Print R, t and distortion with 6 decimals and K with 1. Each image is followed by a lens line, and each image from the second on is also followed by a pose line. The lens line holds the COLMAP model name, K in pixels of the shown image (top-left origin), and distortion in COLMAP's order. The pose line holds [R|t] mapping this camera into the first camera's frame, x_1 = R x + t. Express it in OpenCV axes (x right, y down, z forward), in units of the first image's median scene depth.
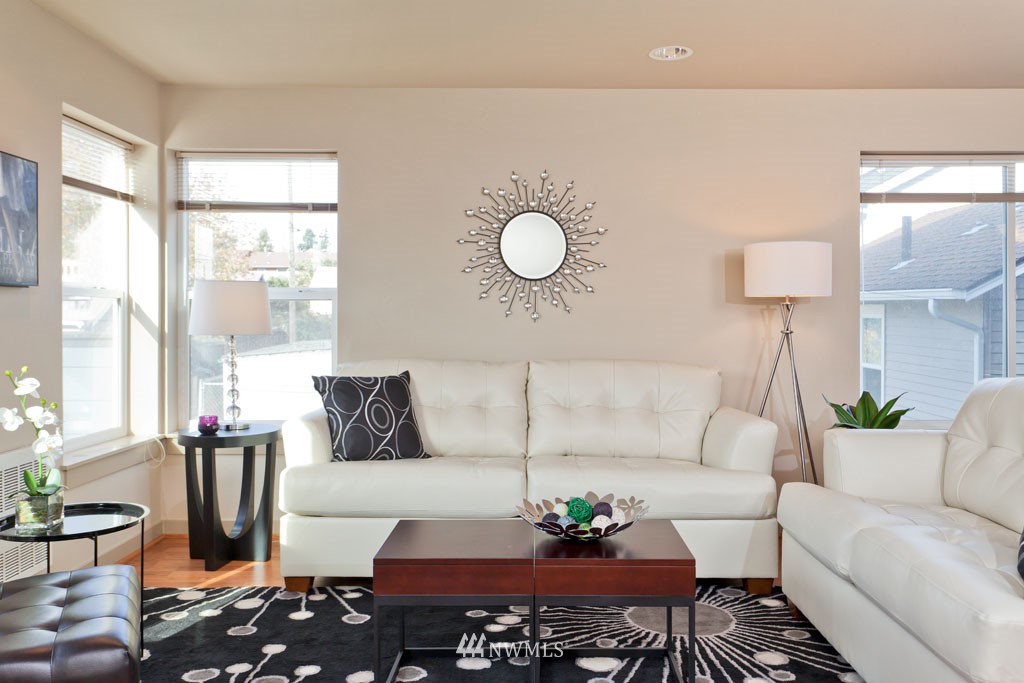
lens RADIAL K [[932.0, 0, 511.2], [0, 932.0, 338.7], [0, 0, 1]] dist [-0.007897, -0.005431]
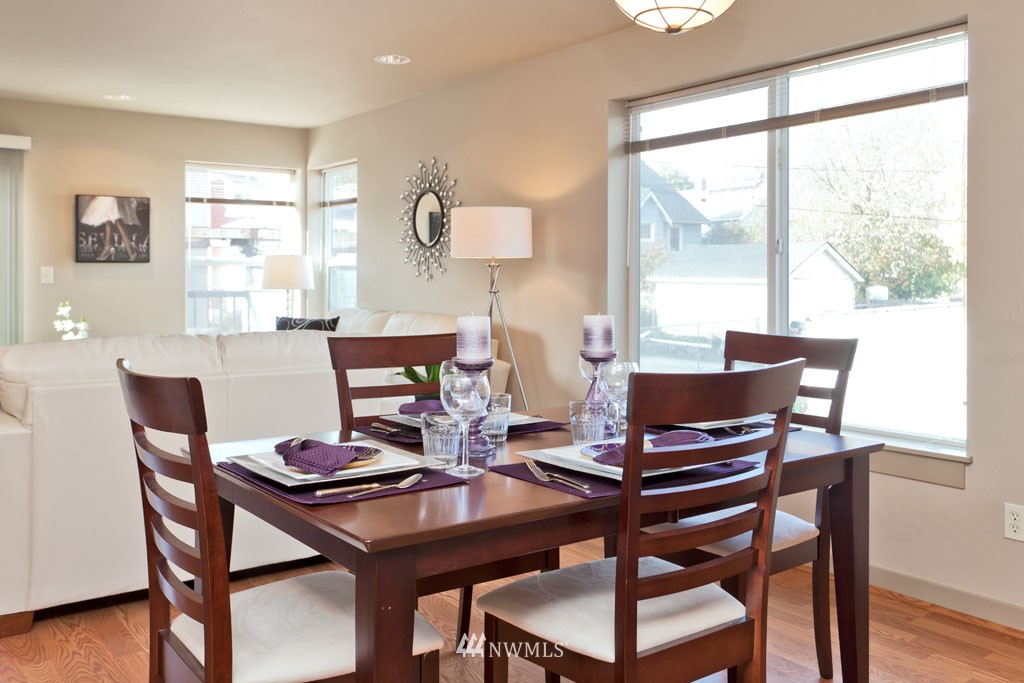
lens RADIAL K [[932.0, 0, 513.4], [0, 932.0, 340.3], [0, 0, 1]] dist [-0.007897, -0.005431]
pose [[0.554272, 0.057819, -0.830325, 1.179750], [-0.017137, 0.998166, 0.058067, -0.013738], [0.832159, -0.017955, 0.554247, 0.416425]]
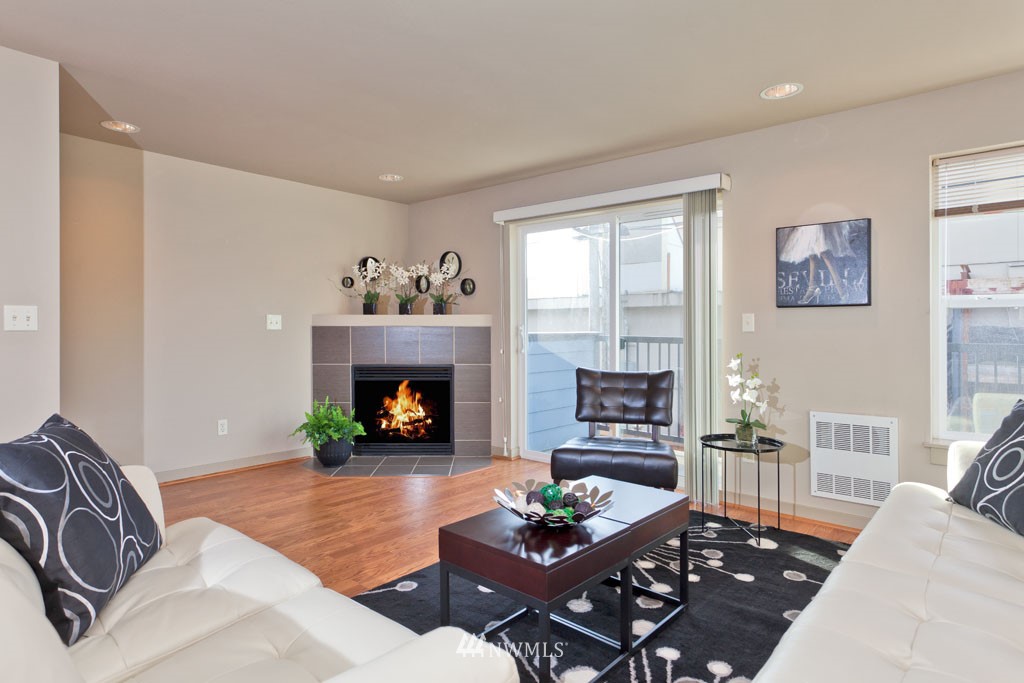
lens RADIAL K [[582.4, 0, 514.2], [0, 582.4, 336.2], [0, 0, 1]] dist [-0.004301, -0.000676]
pose [[-0.688241, 0.008254, -0.725435, 0.397416], [-0.018675, 0.999402, 0.029089, -0.017172], [0.725242, 0.033567, -0.687675, 0.933622]]
